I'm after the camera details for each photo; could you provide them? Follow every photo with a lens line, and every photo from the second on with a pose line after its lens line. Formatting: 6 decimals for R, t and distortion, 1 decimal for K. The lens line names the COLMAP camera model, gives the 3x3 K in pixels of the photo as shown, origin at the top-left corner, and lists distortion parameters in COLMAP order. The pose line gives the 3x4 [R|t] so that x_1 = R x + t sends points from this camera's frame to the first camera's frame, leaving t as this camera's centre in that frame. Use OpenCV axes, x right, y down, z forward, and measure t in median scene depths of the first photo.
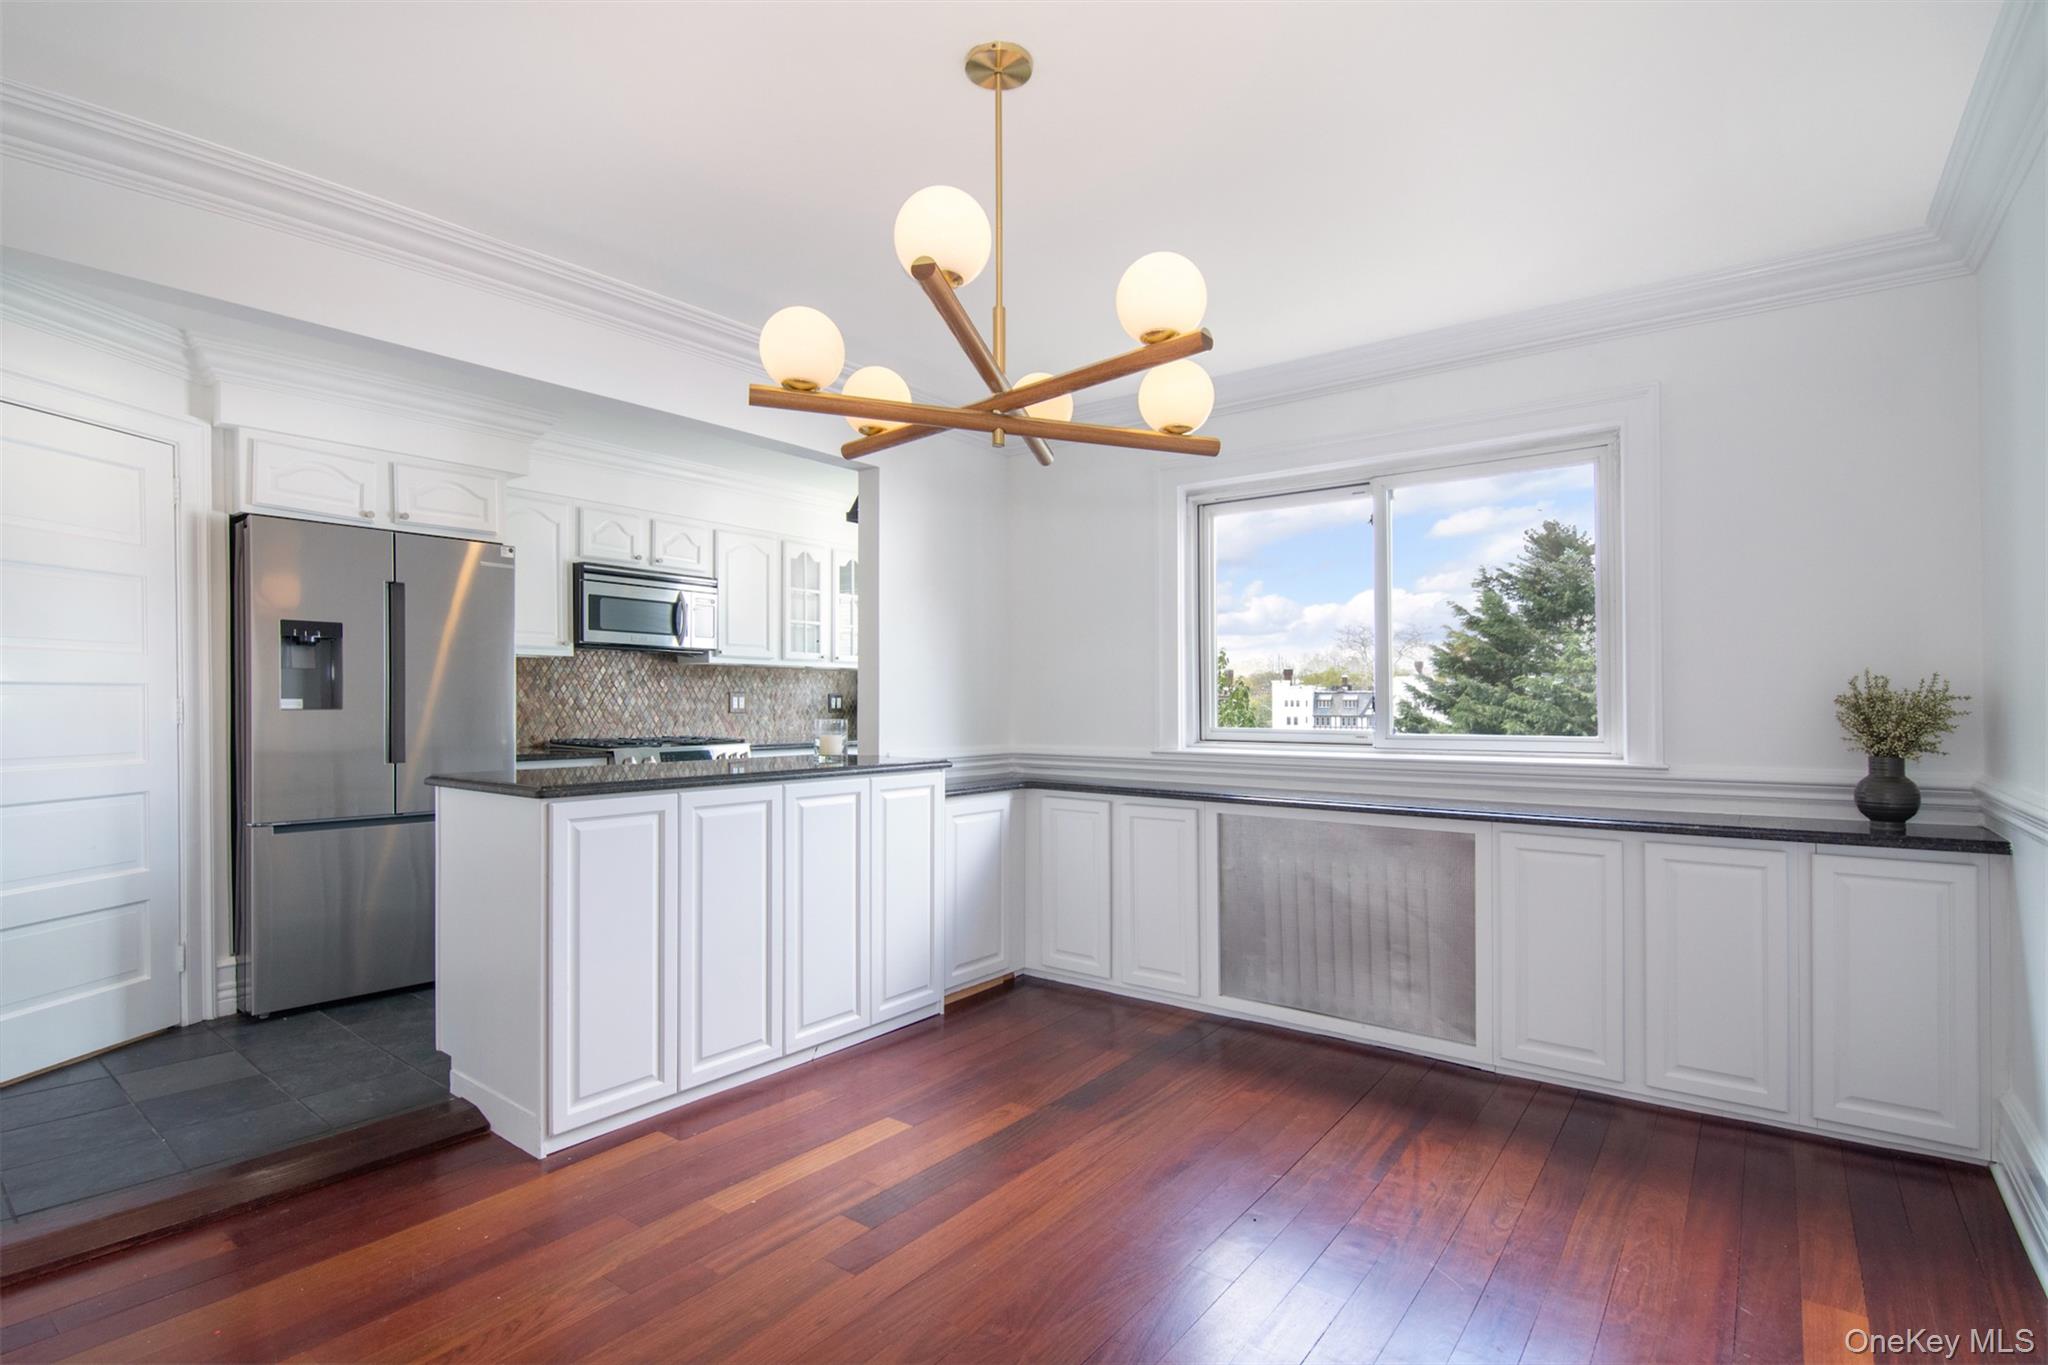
lens RADIAL K [[993.0, 0, 1000.4], [0, 993.0, 736.0], [0, 0, 1]] dist [-0.001401, -0.001224]
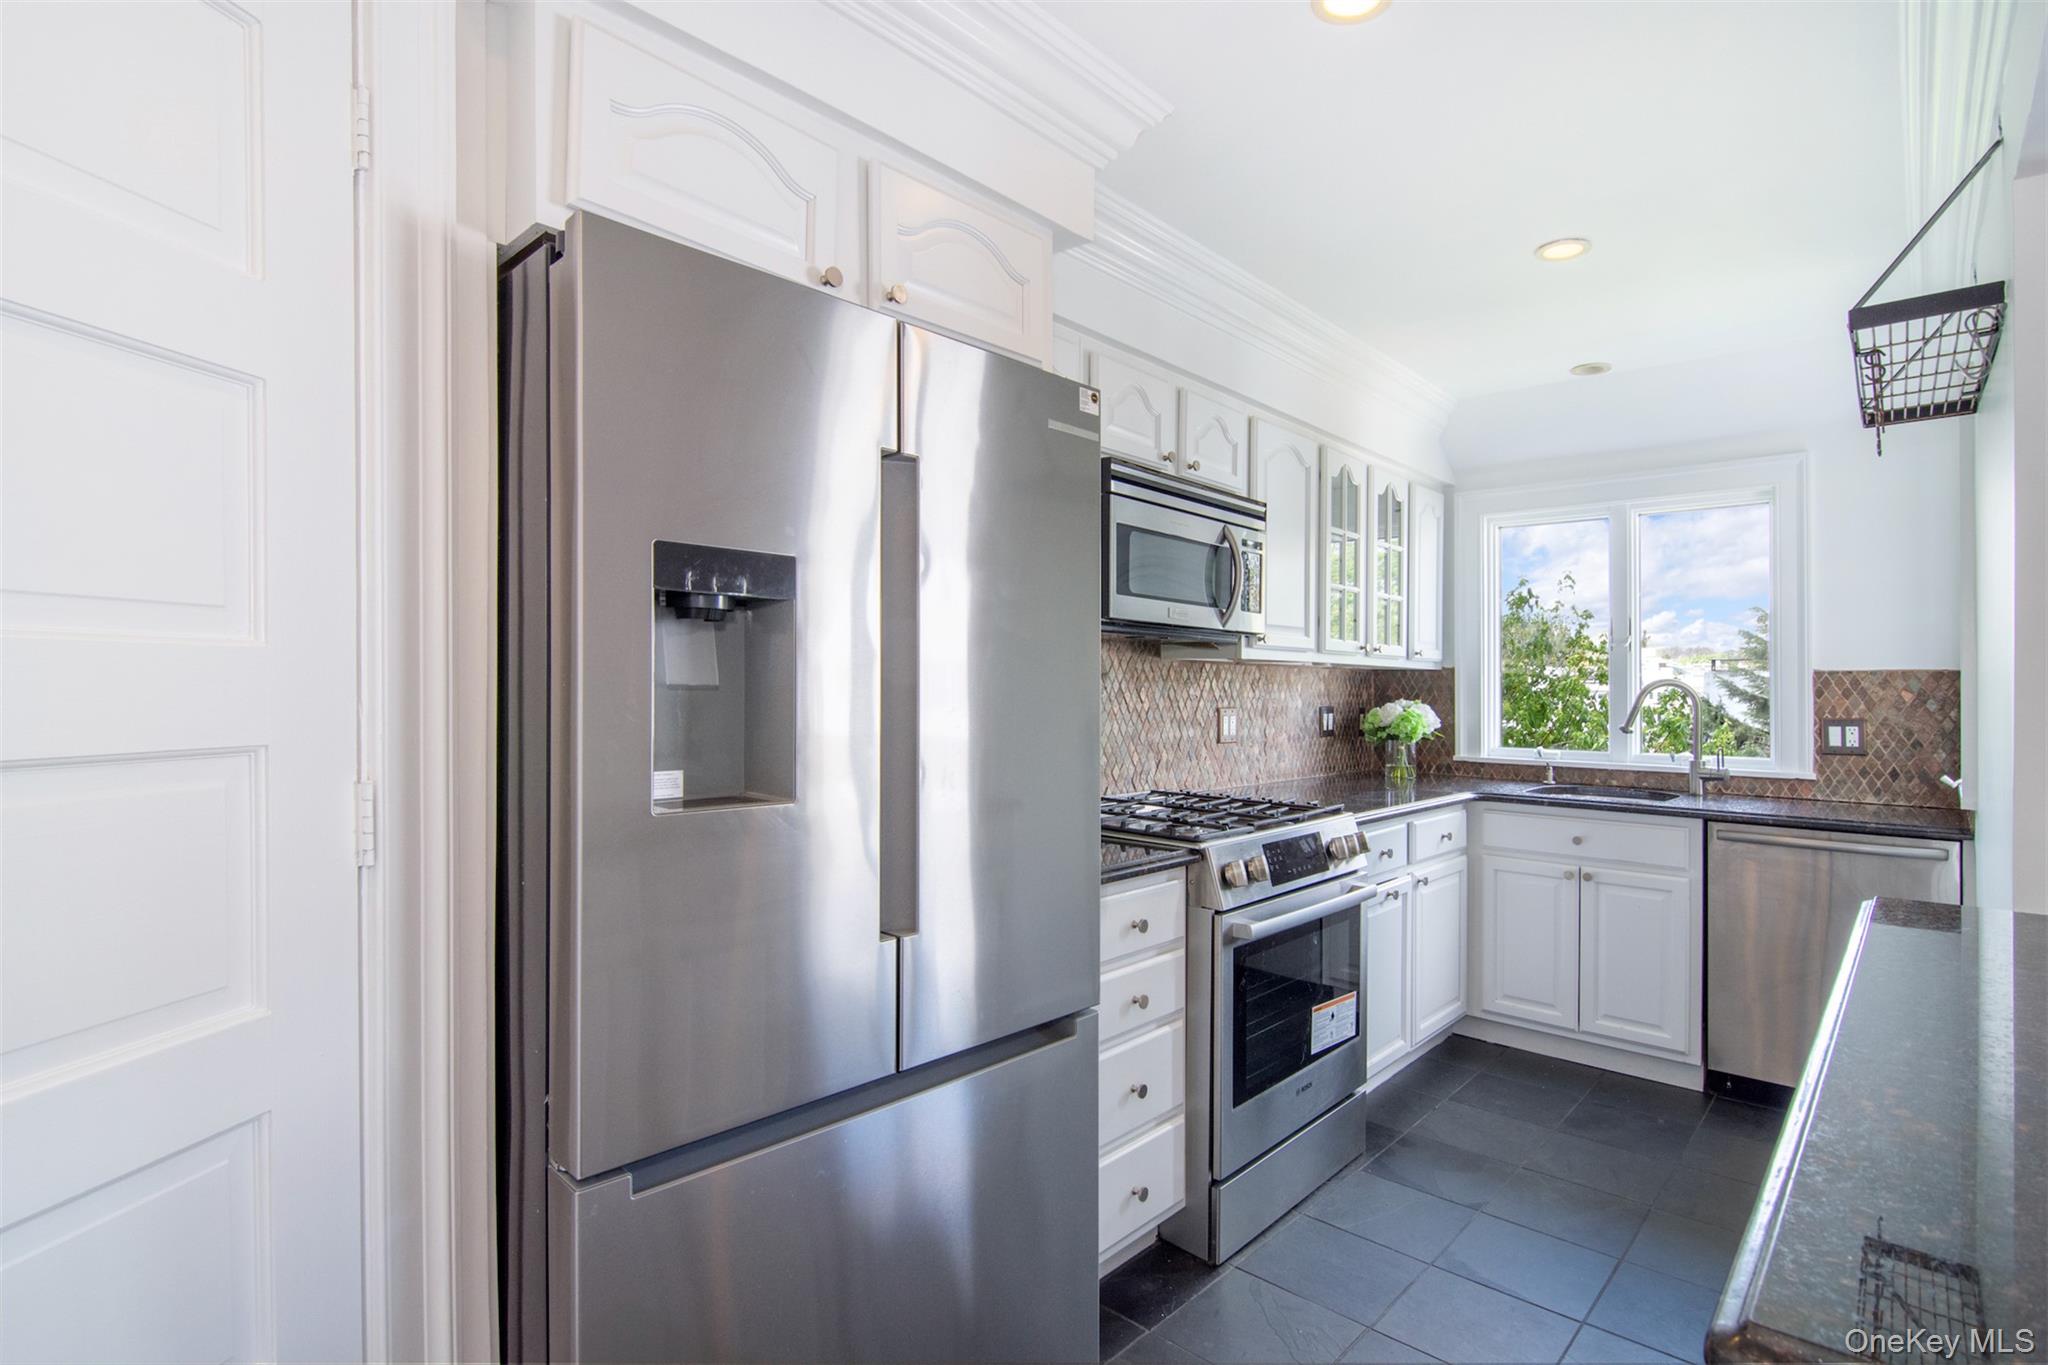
lens RADIAL K [[999.4, 0, 1026.0], [0, 999.4, 717.2], [0, 0, 1]] dist [-0.007281, -0.000464]
pose [[0.998786, 0.009372, -0.048360, -0.382625], [-0.009508, 0.999951, -0.002578, -0.038417], [0.048333, 0.003034, 0.998827, 0.440372]]
